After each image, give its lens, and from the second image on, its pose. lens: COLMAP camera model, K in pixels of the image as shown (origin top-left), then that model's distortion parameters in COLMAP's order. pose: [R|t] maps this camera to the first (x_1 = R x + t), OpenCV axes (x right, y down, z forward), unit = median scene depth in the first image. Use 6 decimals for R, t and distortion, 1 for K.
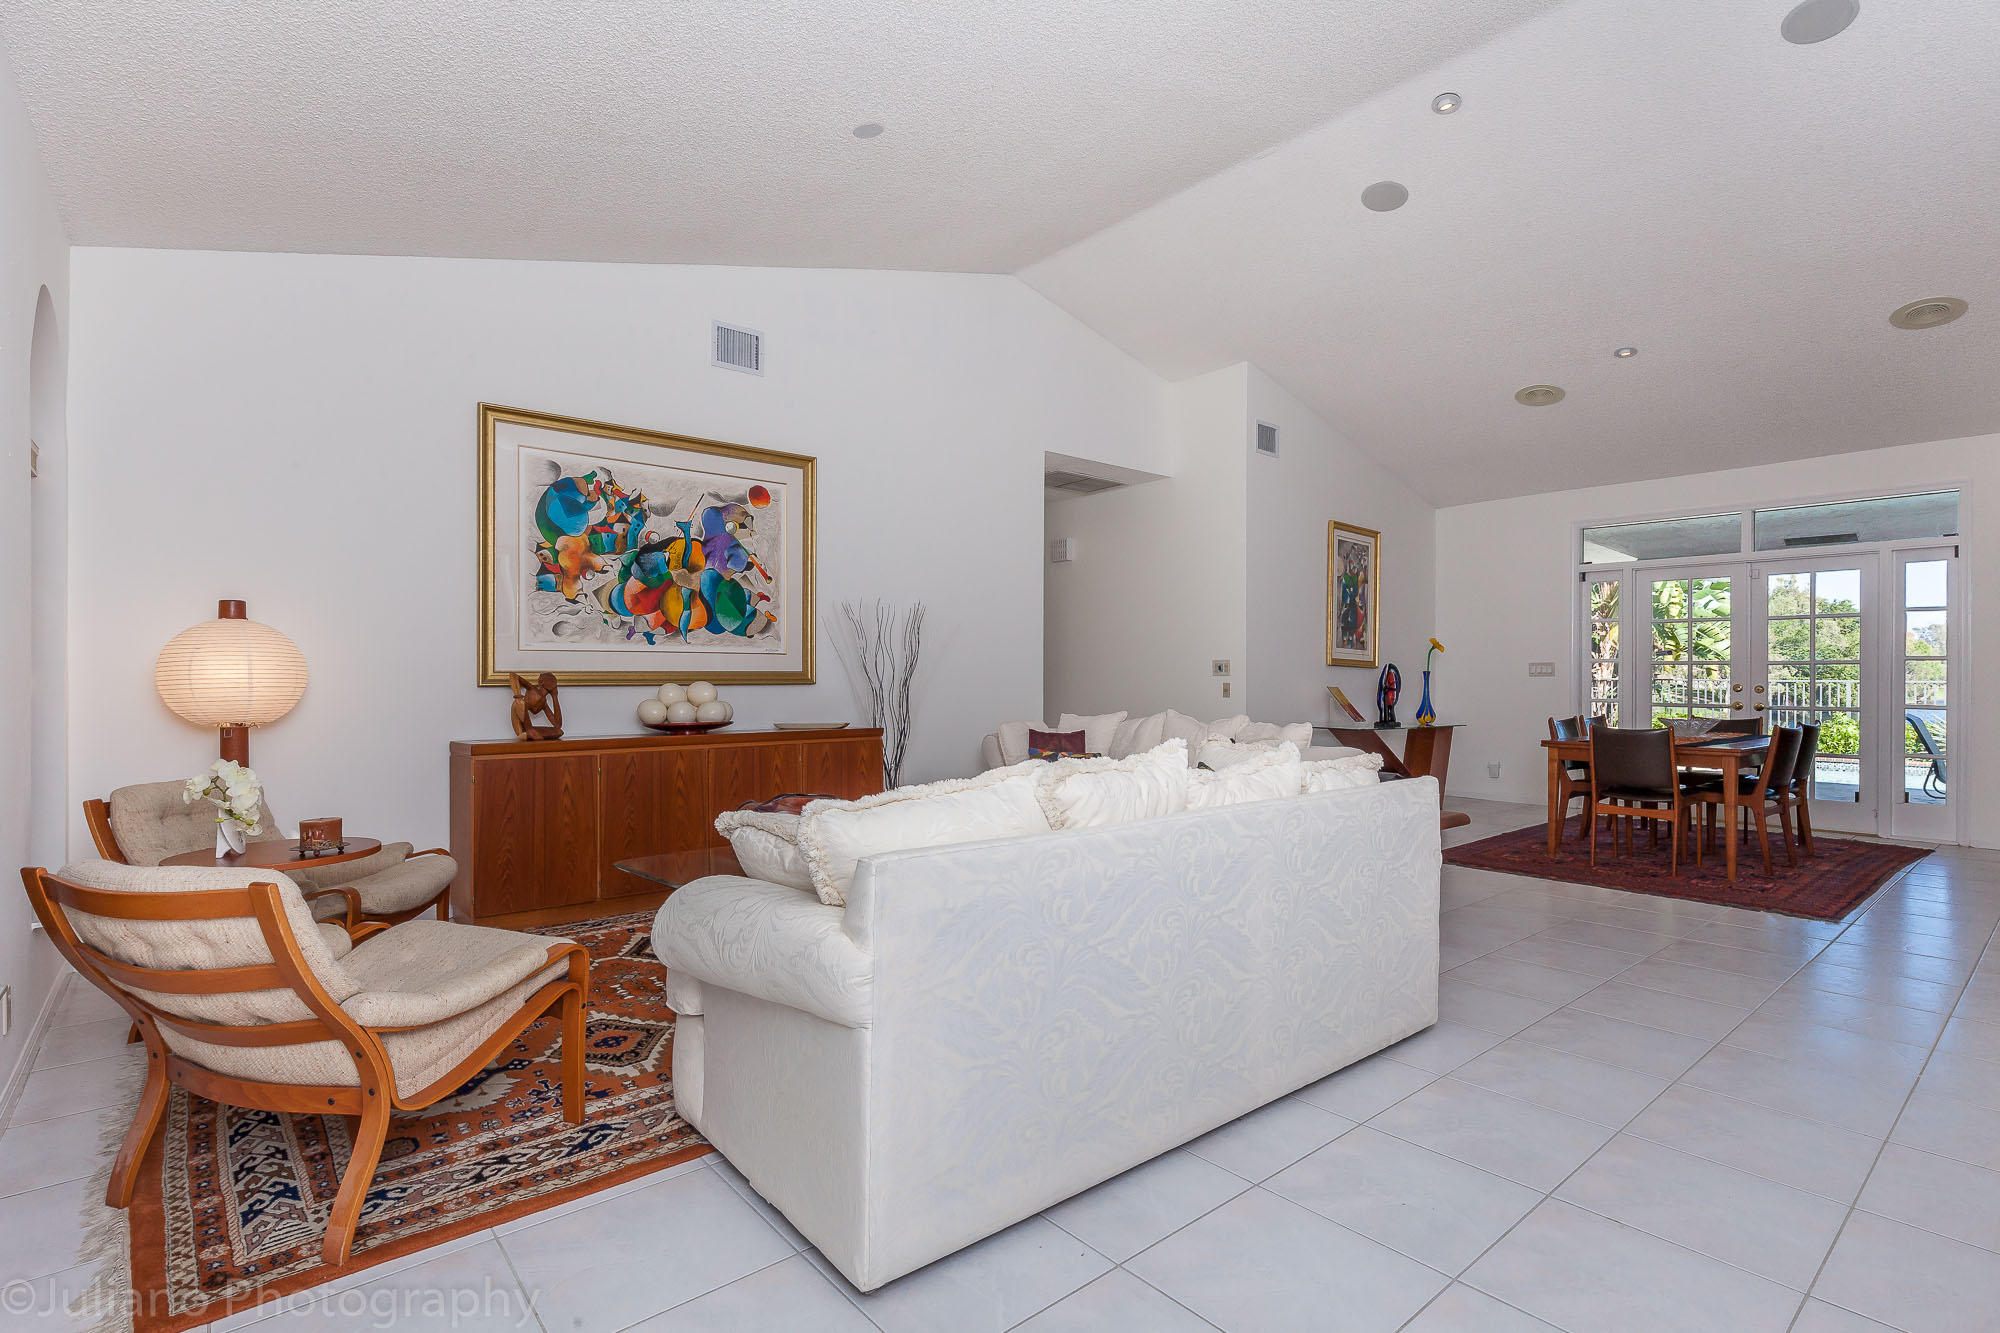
lens RADIAL K [[957.9, 0, 1002.7], [0, 957.9, 679.9], [0, 0, 1]] dist [-0.001145, -0.000021]
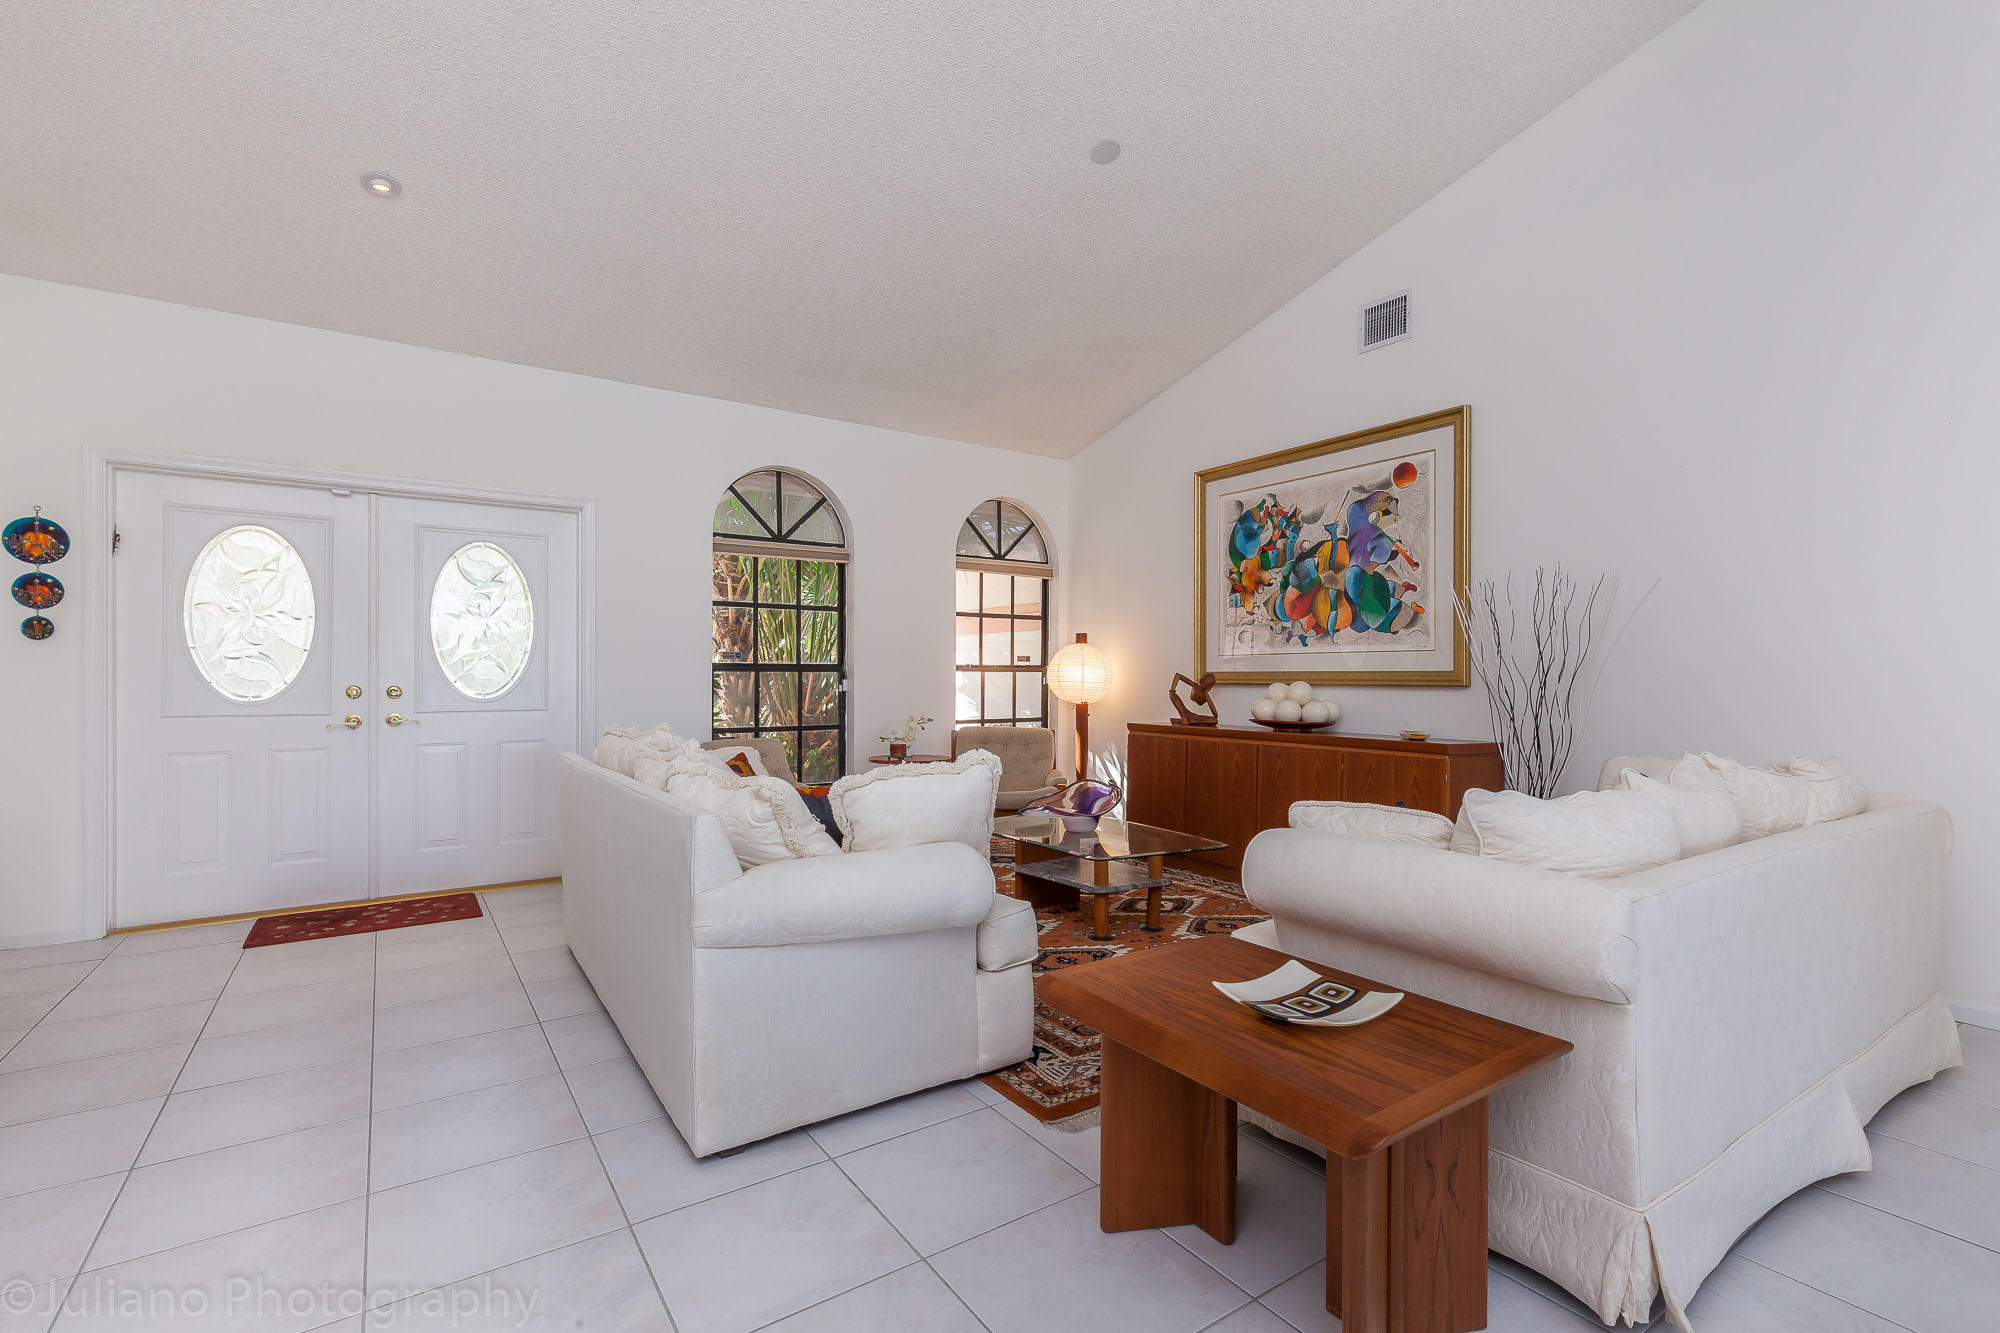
lens RADIAL K [[905.0, 0, 1007.2], [0, 905.0, 675.9], [0, 0, 1]] dist [-0.001955, -0.002477]
pose [[-0.100745, -0.007924, -0.994881, 0.652646], [-0.016611, 0.999842, -0.006281, 0.007130], [0.994774, 0.015893, -0.100861, 0.761425]]
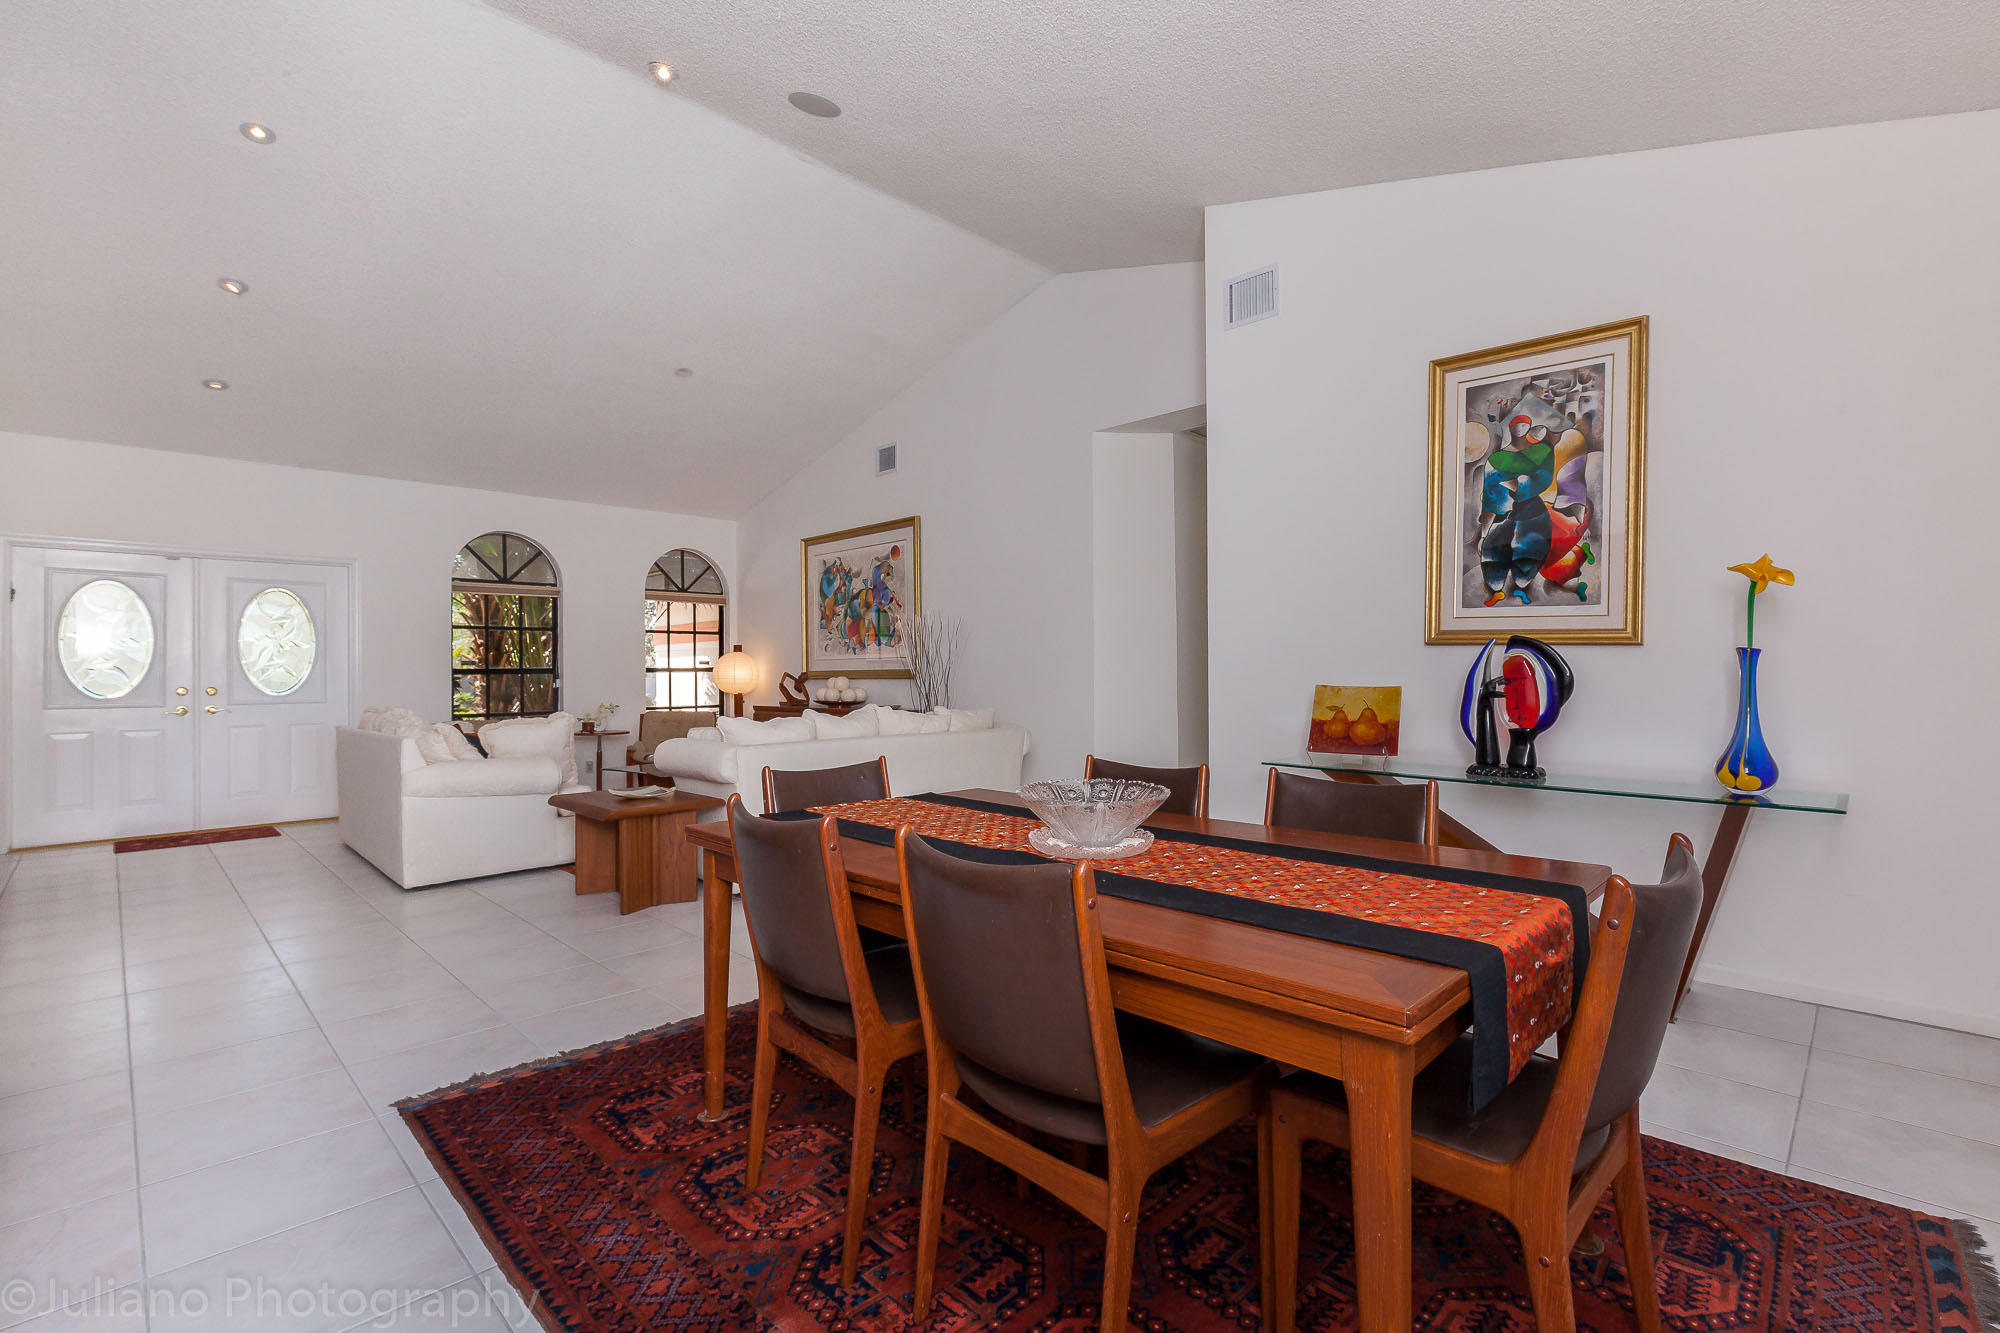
lens RADIAL K [[905.0, 0, 997.0], [0, 905.0, 664.6], [0, 0, 1]] dist [-0.001955, -0.002477]
pose [[0.073425, -0.016678, -0.997161, 1.222628], [-0.003733, 0.999849, -0.016998, 0.006479], [0.997294, 0.004971, 0.073352, 1.115306]]
